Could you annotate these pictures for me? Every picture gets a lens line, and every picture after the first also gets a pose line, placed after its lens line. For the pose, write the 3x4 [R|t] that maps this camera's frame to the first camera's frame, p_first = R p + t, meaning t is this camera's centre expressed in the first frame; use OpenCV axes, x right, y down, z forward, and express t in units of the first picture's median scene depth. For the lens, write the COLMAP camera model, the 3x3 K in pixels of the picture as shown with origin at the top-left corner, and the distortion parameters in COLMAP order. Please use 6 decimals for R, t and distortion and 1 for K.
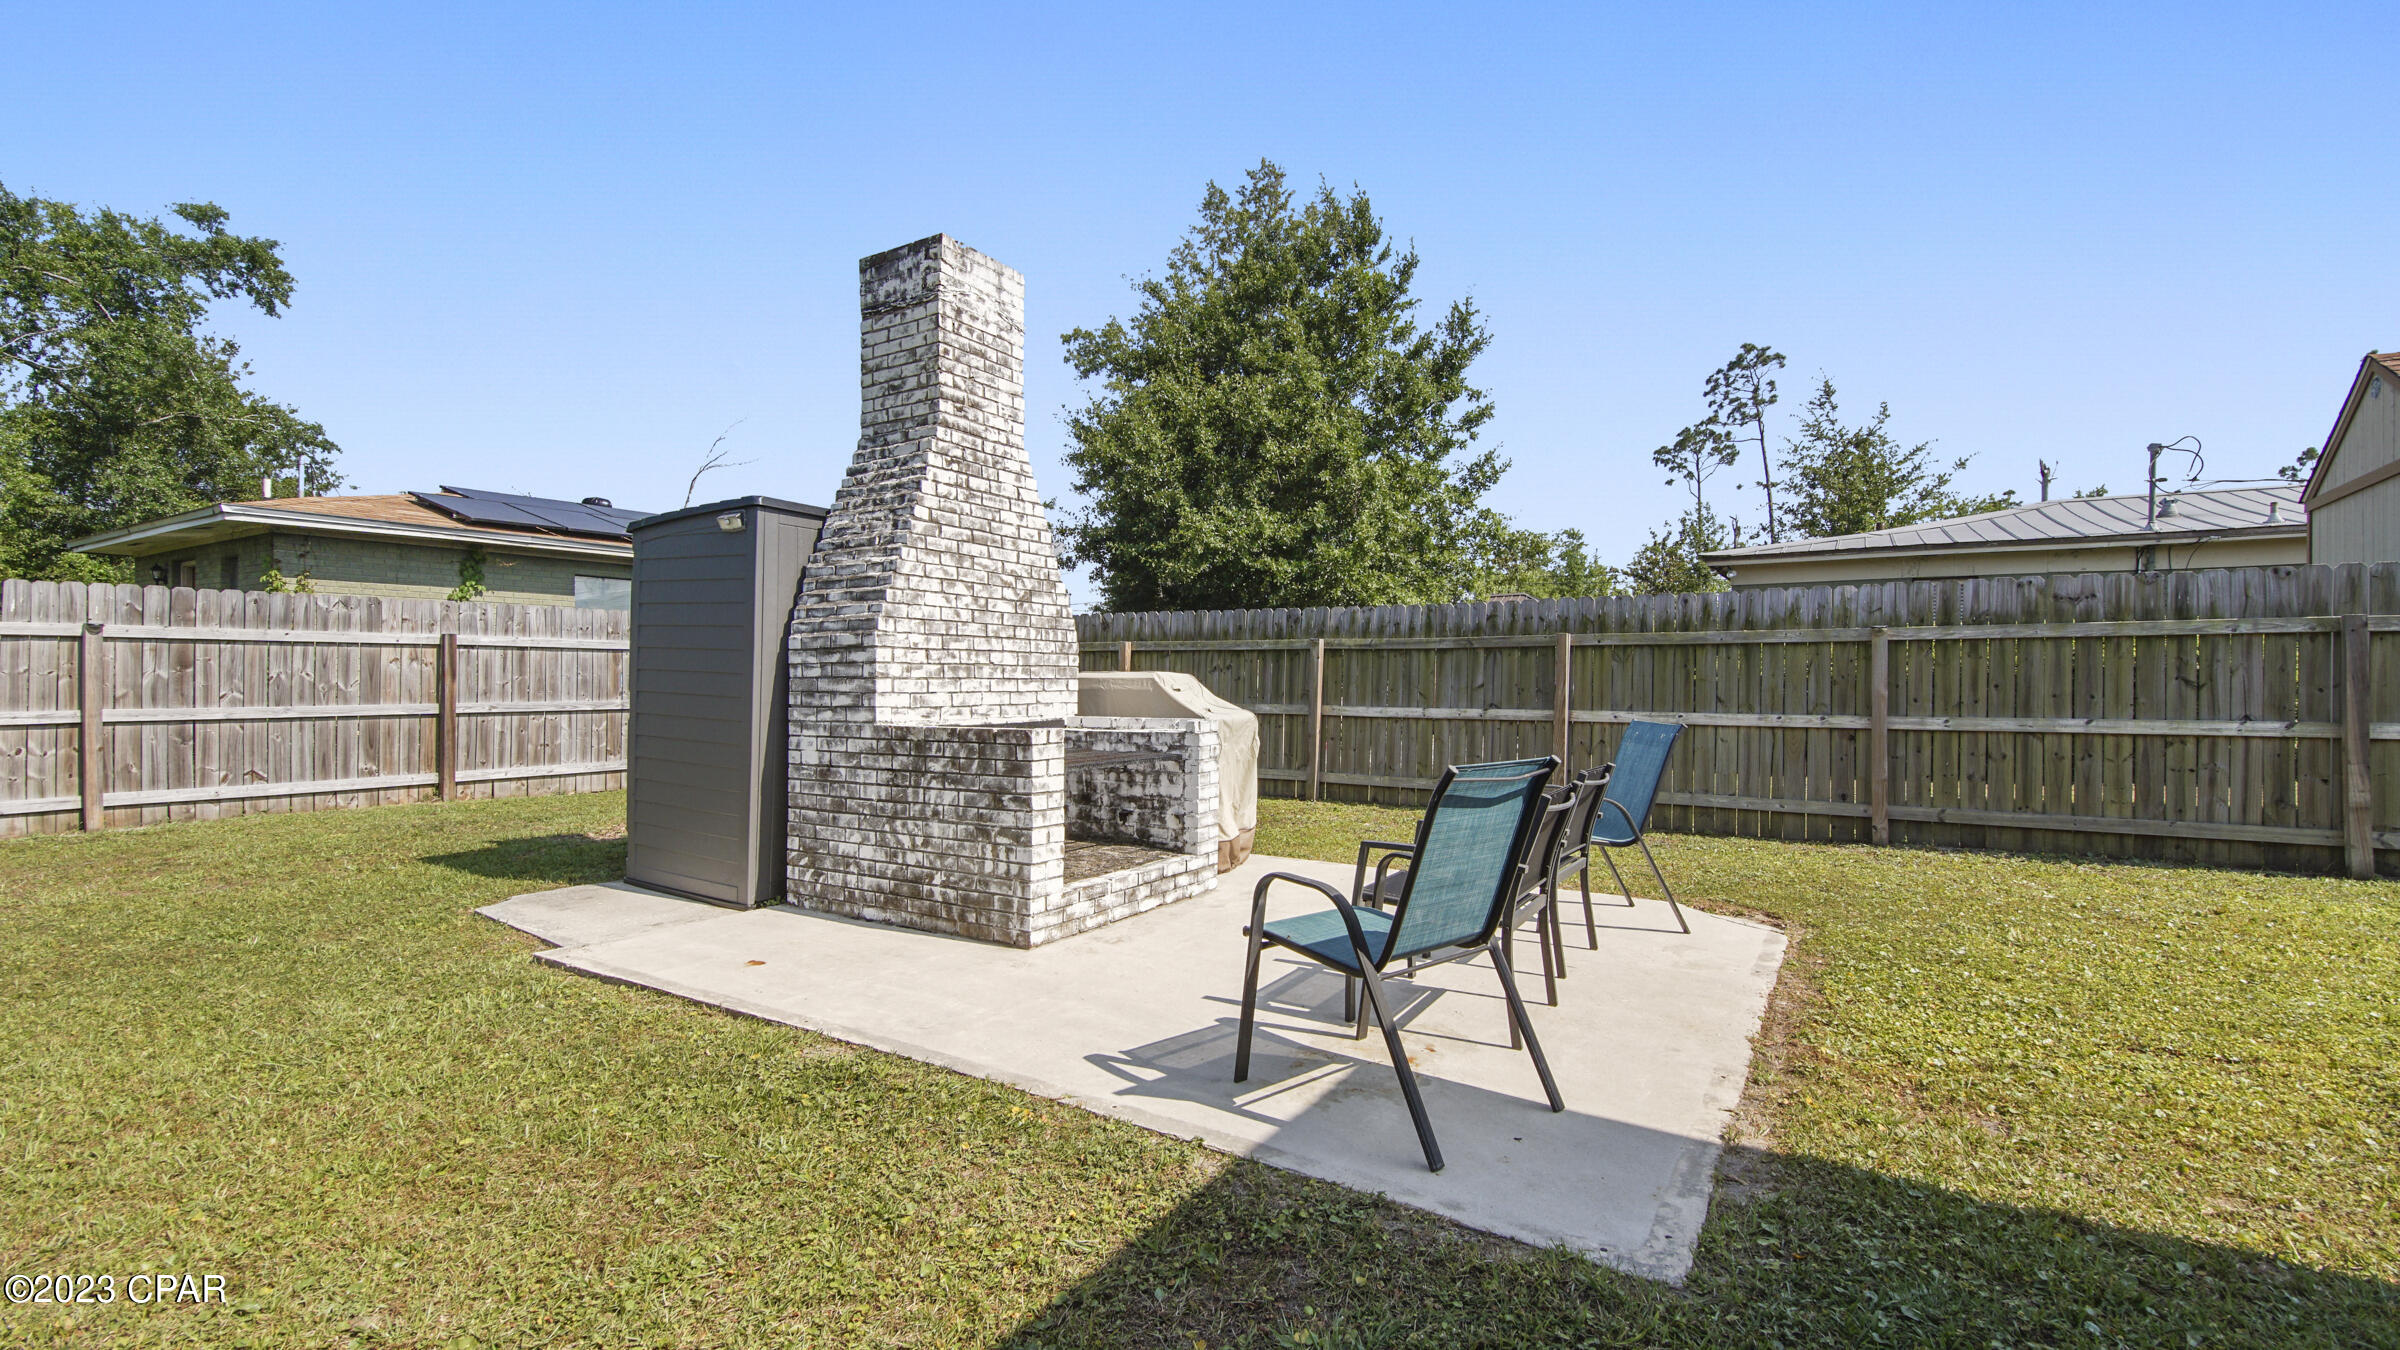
lens RADIAL K [[1082.3, 0, 1179.7], [0, 1082.3, 675.5], [0, 0, 1]] dist [0.038253, -0.023026]
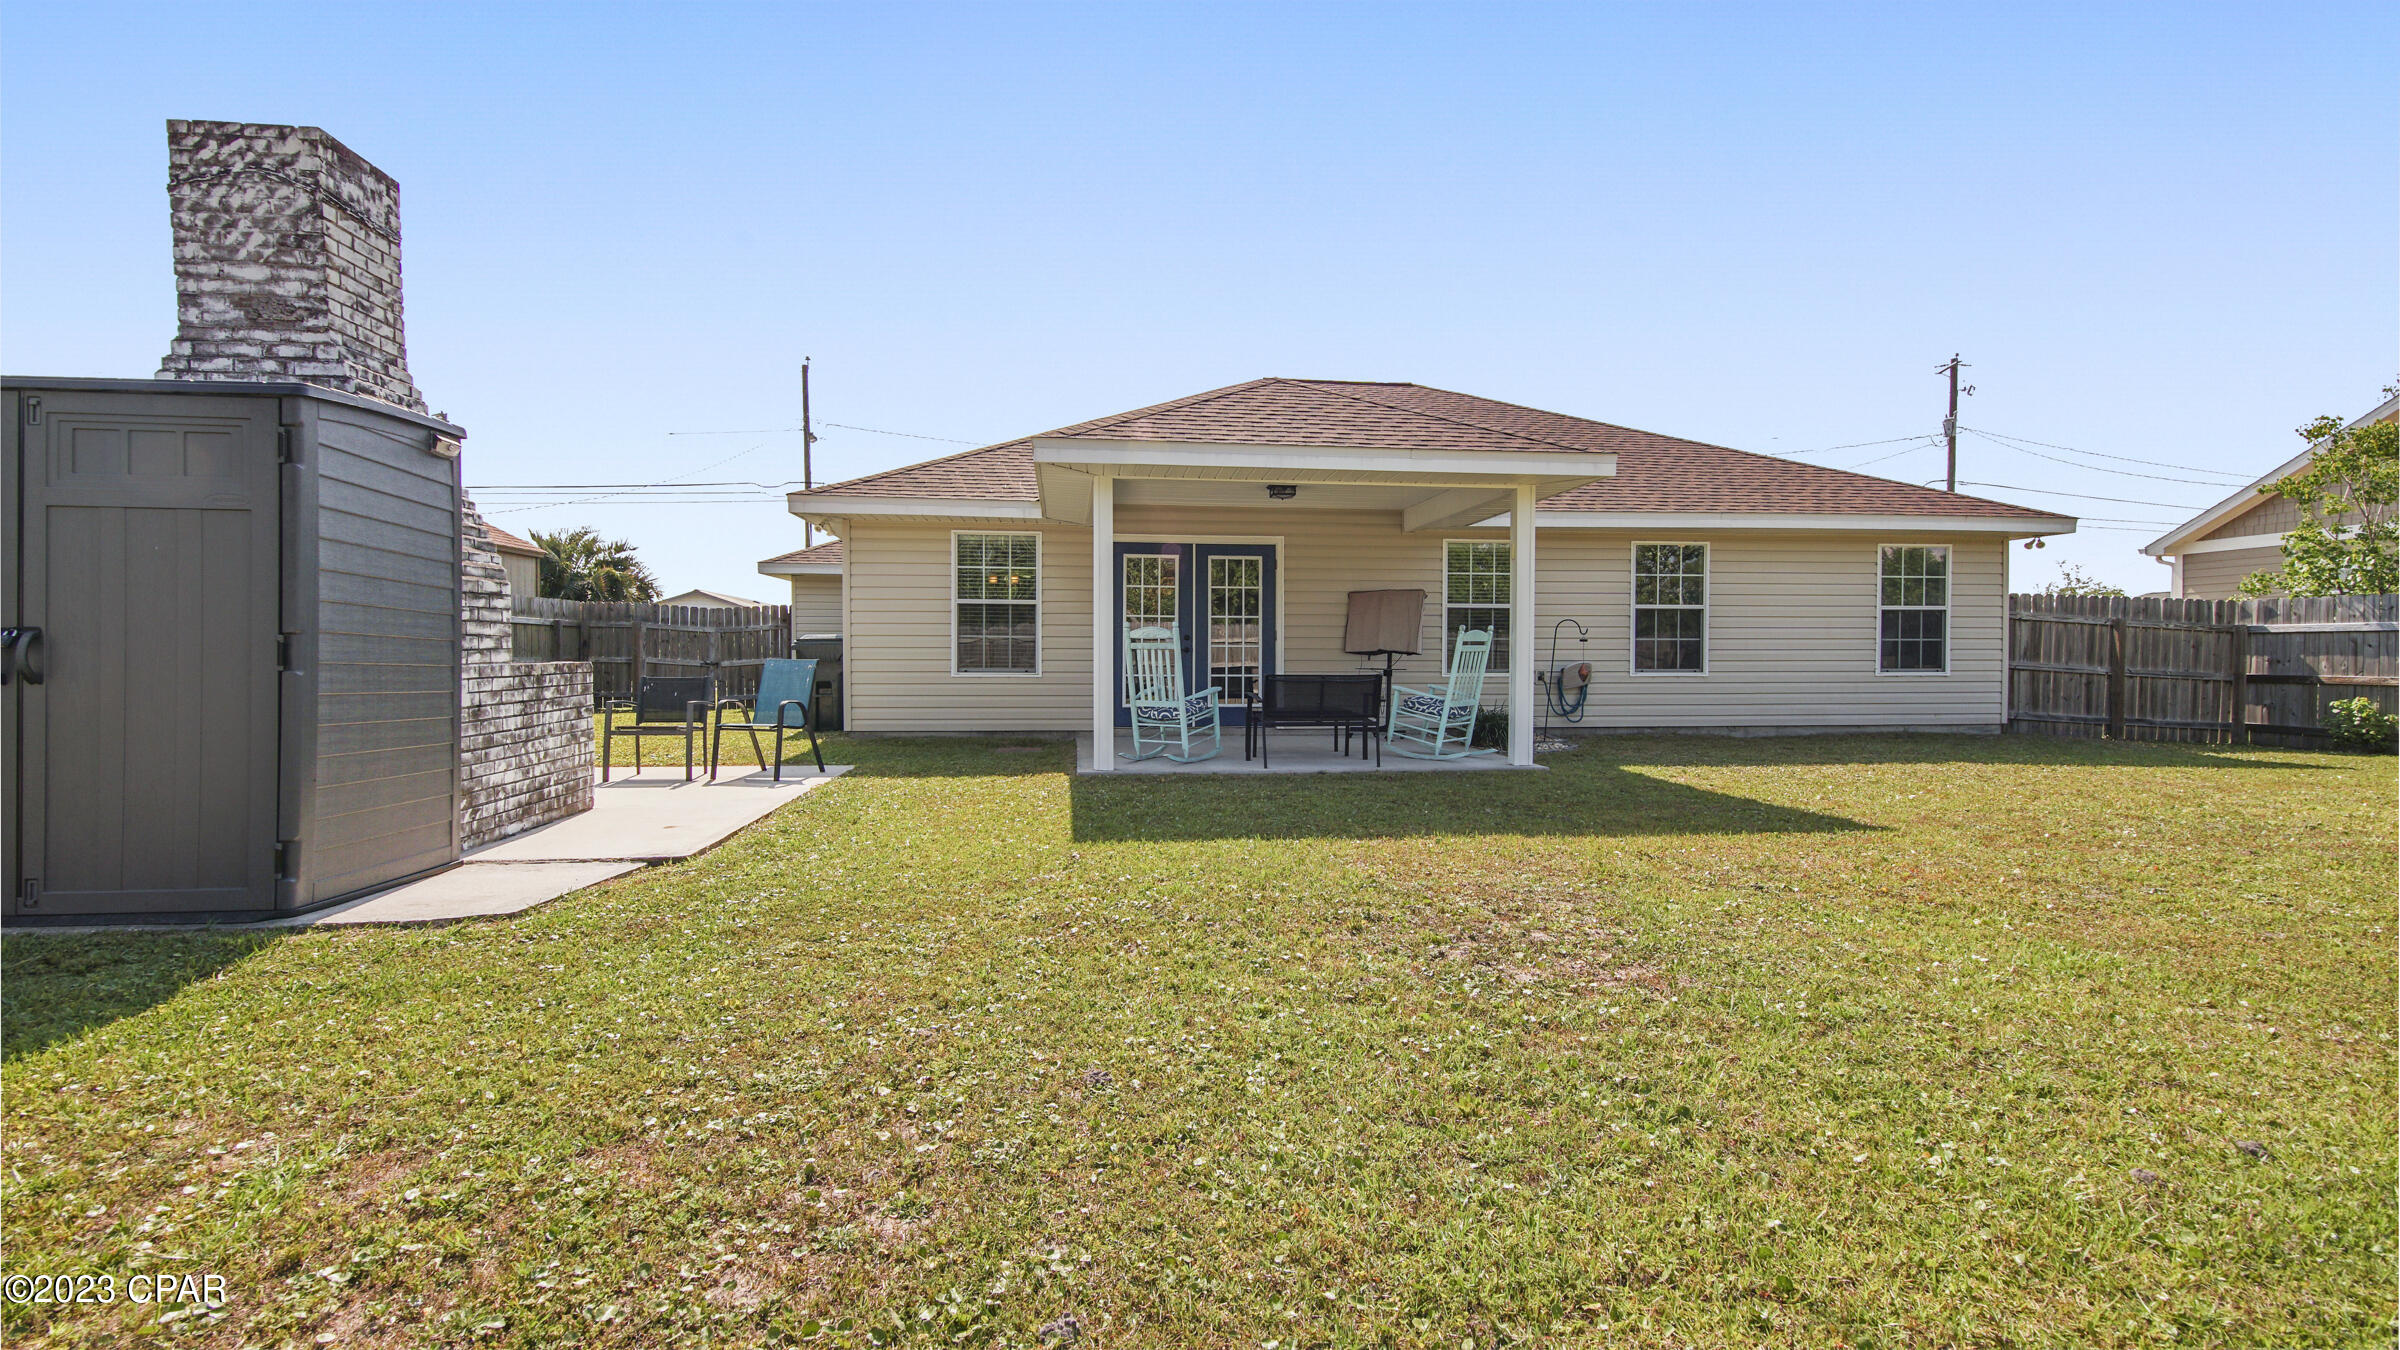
lens RADIAL K [[1082.3, 0, 1179.7], [0, 1082.3, 675.5], [0, 0, 1]] dist [0.038253, -0.023026]
pose [[-0.643001, -0.021525, 0.765563, -1.474610], [-0.011791, 0.999765, 0.018207, 0.025658], [-0.765775, 0.002681, -0.643103, 1.098247]]
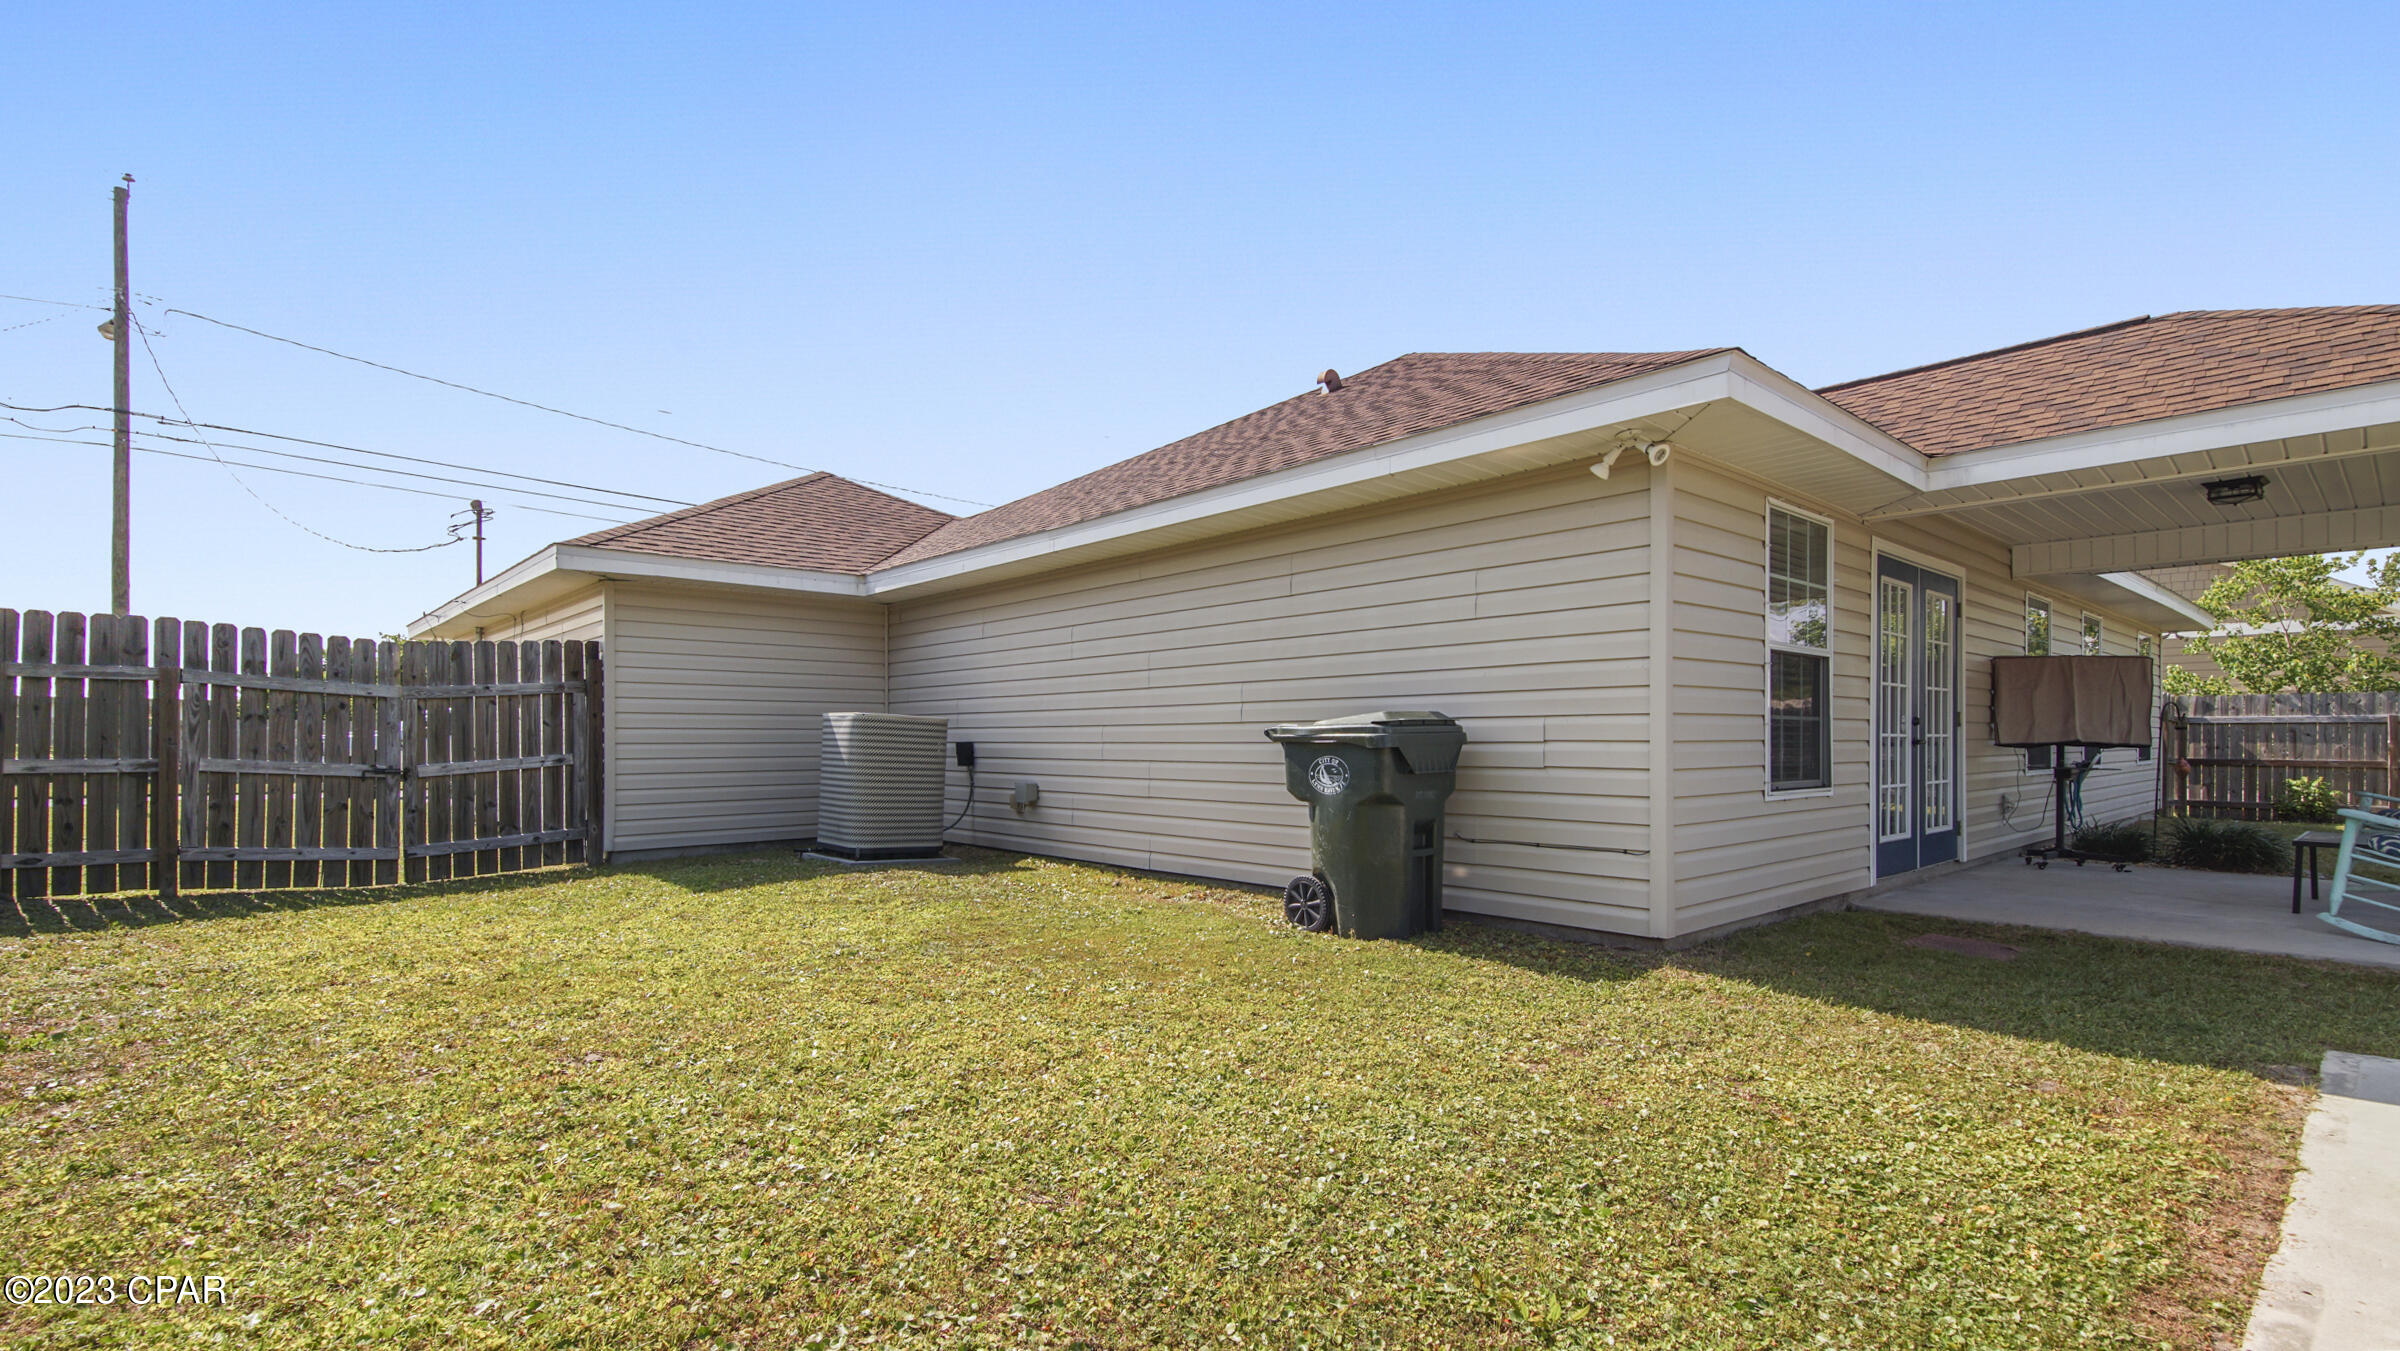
lens RADIAL K [[1120.4, 0, 1211.2], [0, 1120.4, 742.7], [0, 0, 1]] dist [0.003442, 0.000411]
pose [[-0.970910, -0.008399, 0.239299, 0.667775], [-0.008507, 0.999964, 0.000584, 0.020344], [-0.239295, -0.001469, -0.970946, 1.214150]]
